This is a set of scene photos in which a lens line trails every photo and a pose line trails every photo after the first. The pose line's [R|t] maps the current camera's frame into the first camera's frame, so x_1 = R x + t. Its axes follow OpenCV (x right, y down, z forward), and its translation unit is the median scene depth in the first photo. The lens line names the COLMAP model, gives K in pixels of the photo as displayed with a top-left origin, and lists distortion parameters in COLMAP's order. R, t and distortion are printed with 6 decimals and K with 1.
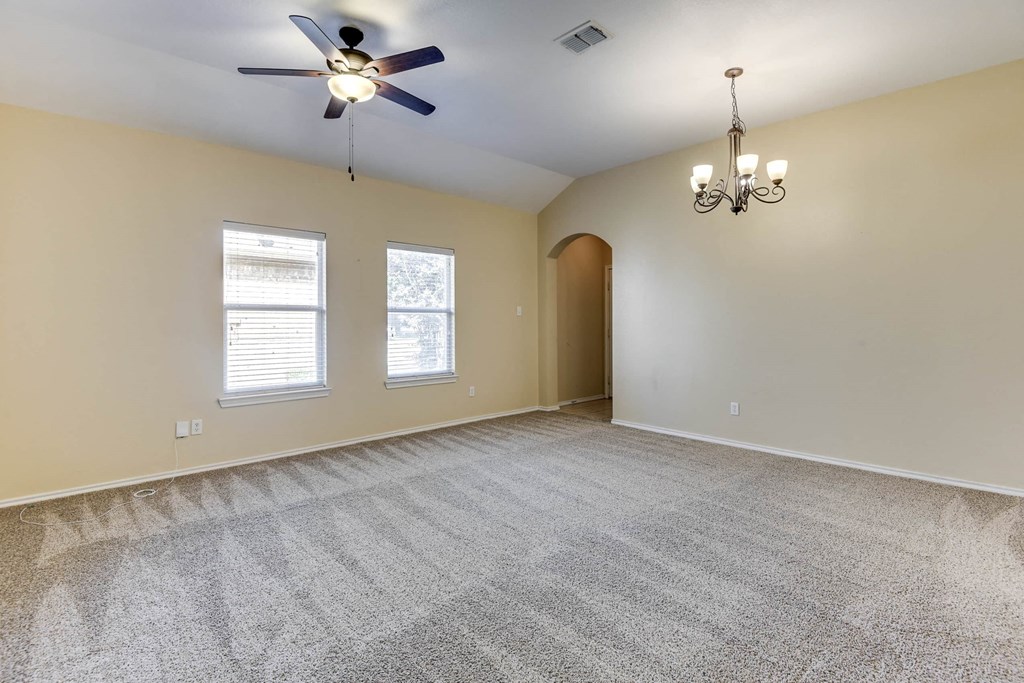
lens RADIAL K [[457.0, 0, 496.8], [0, 457.0, 329.0], [0, 0, 1]] dist [-0.000603, -0.004811]
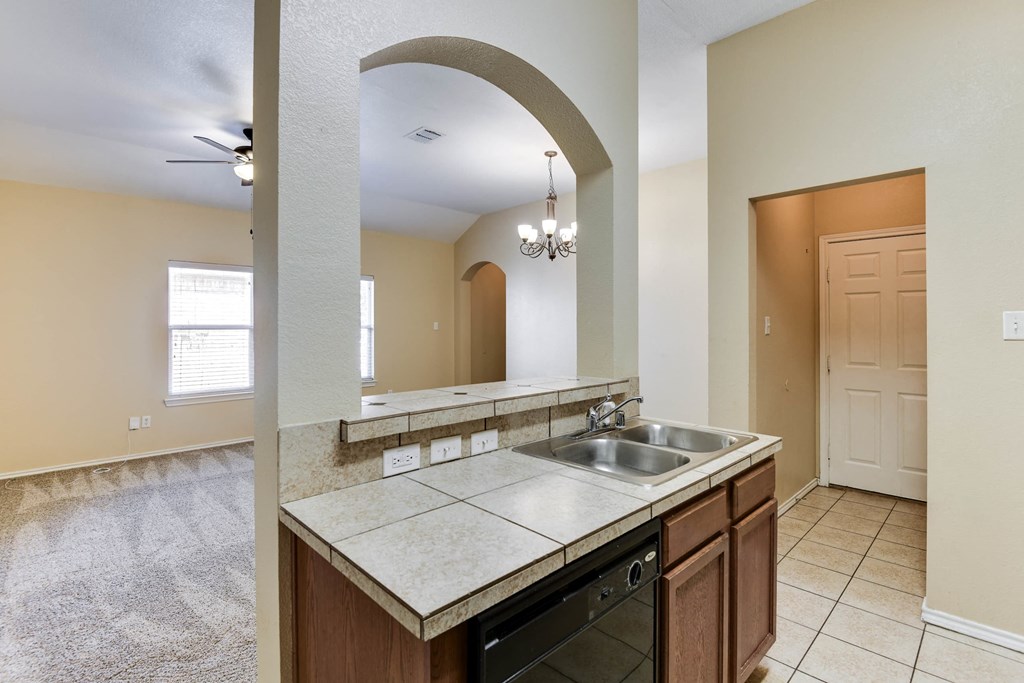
lens RADIAL K [[471.0, 0, 511.1], [0, 471.0, 330.2], [0, 0, 1]] dist [-0.003042, -0.000732]
pose [[0.999882, 0.001124, 0.015306, 0.398655], [-0.001078, 0.999995, -0.002996, -0.045501], [-0.015310, 0.002979, 0.999878, -0.387407]]
